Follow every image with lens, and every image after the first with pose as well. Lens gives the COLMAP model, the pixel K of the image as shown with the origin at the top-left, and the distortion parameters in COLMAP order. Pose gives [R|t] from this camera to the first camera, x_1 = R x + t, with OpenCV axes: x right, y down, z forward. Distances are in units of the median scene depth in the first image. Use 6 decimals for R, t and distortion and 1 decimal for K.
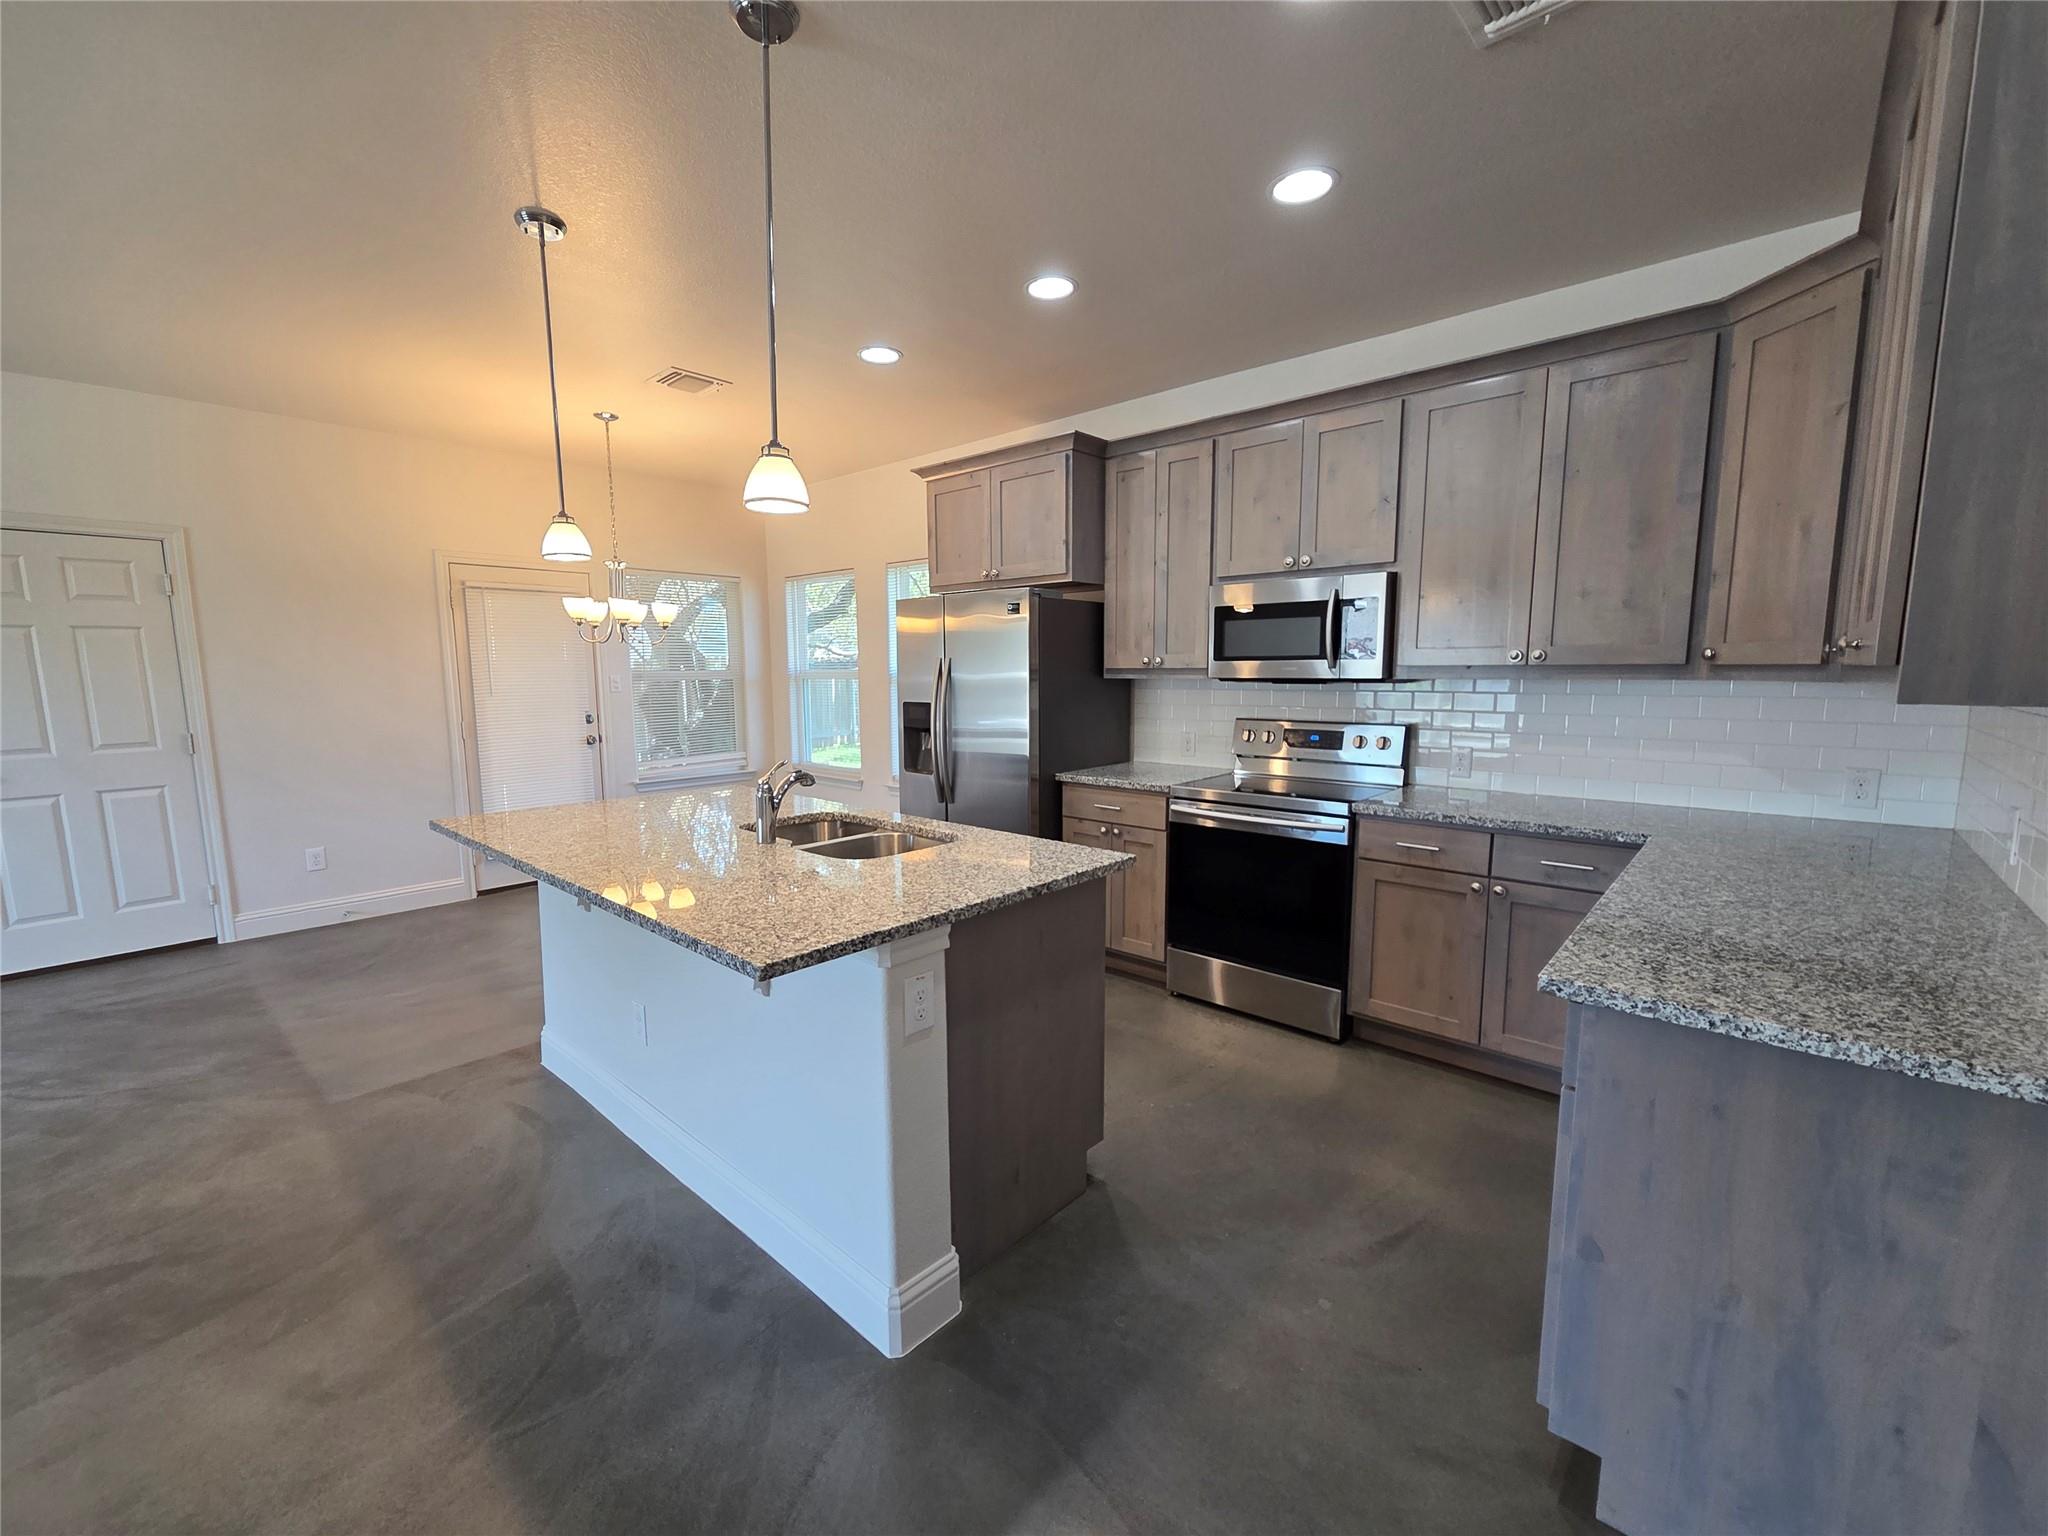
lens RADIAL K [[841.7, 0, 1003.4], [0, 841.7, 771.3], [0, 0, 1]] dist [0.006498, -0.000049]
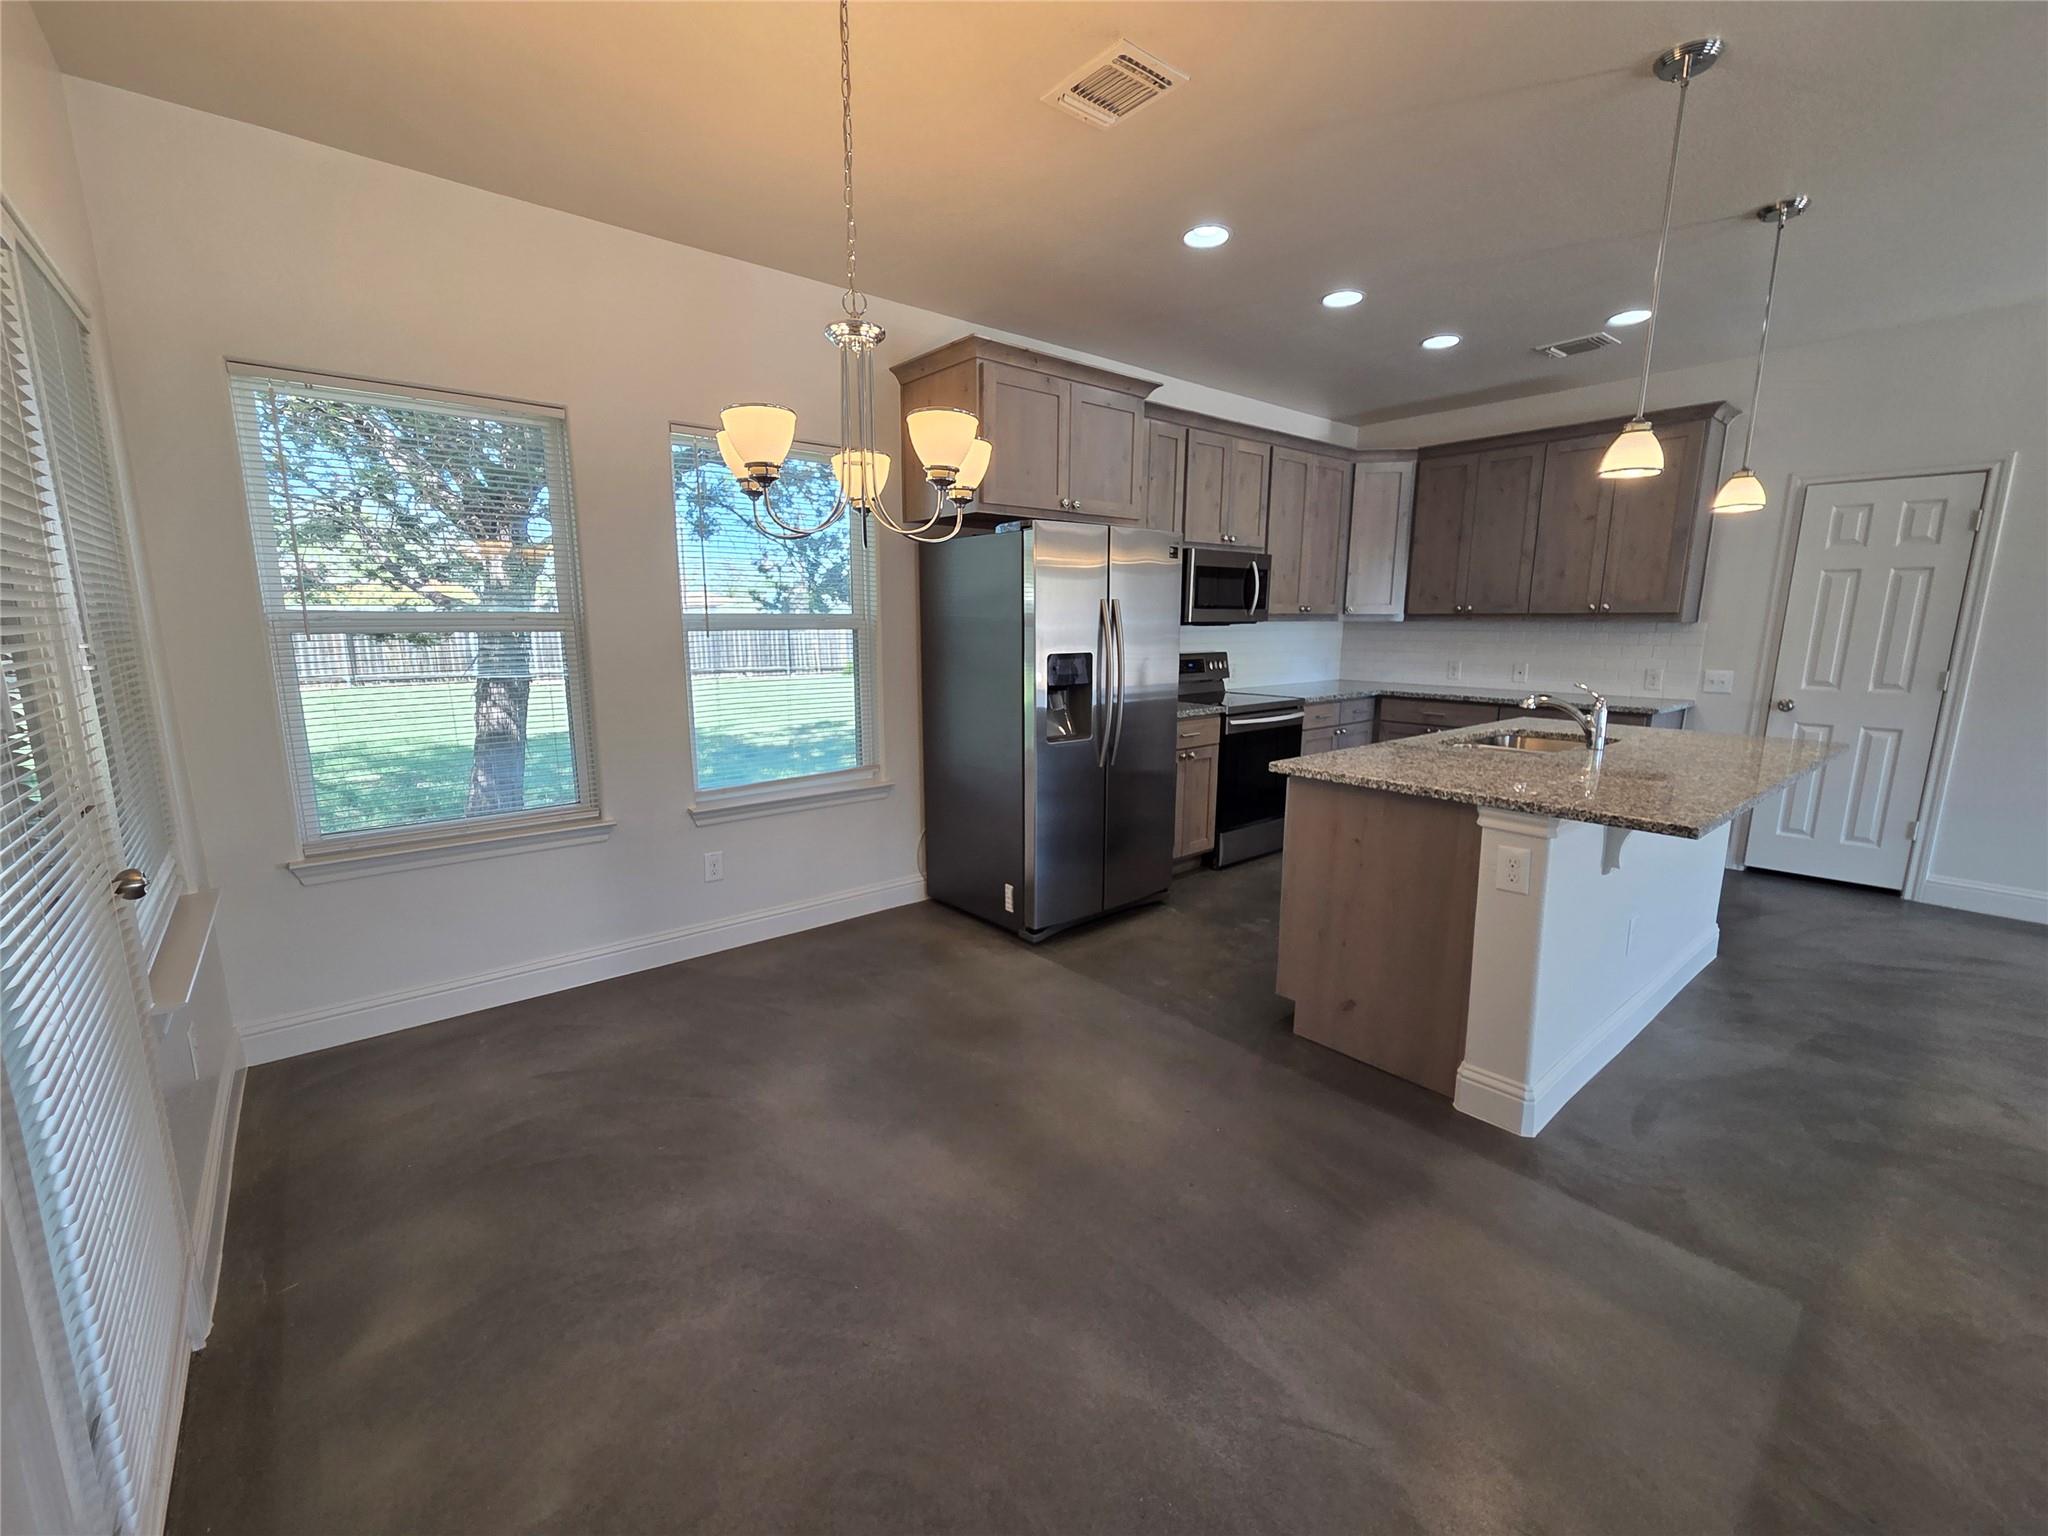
lens RADIAL K [[842.1, 0, 1009.8], [0, 842.1, 770.9], [0, 0, 1]] dist [0.001353, -0.000170]
pose [[0.139761, -0.172870, 0.974978, -1.151182], [0.118895, 0.980448, 0.156796, -0.131439], [-0.983021, 0.094006, 0.157582, 1.171154]]
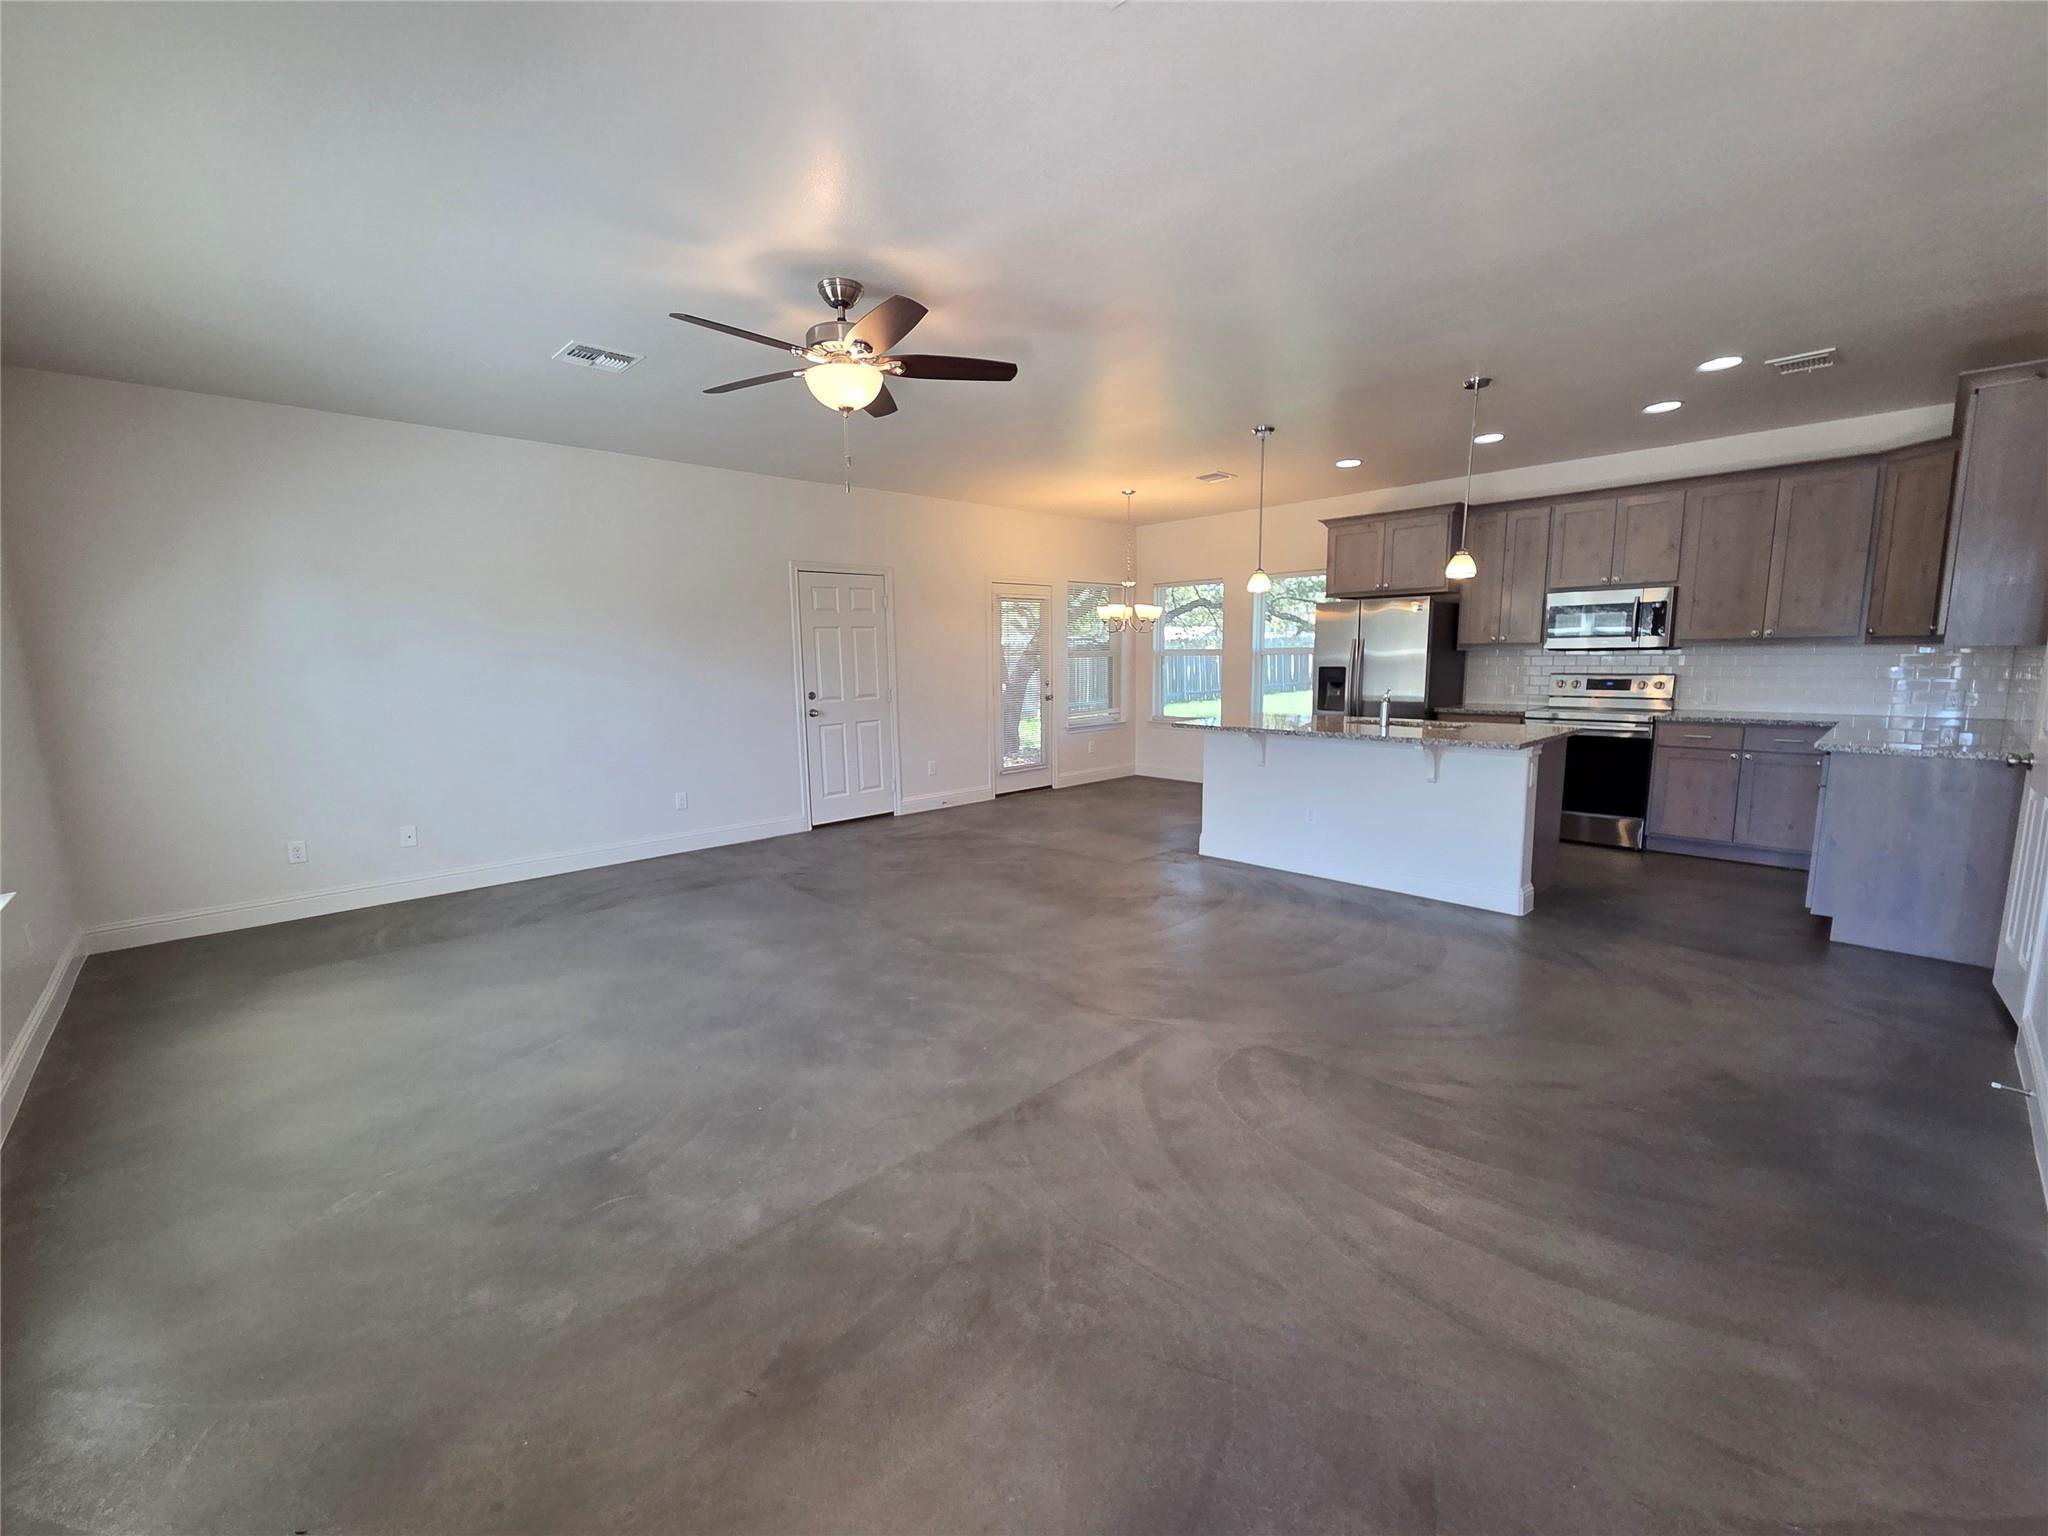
lens RADIAL K [[837.9, 0, 1010.5], [0, 837.9, 770.9], [0, 0, 1]] dist [0.002331, 0.000105]
pose [[0.996728, 0.001417, -0.080813, -0.732152], [0.000000, 0.999846, 0.017522, 0.111781], [0.080826, -0.017465, 0.996575, -0.814125]]
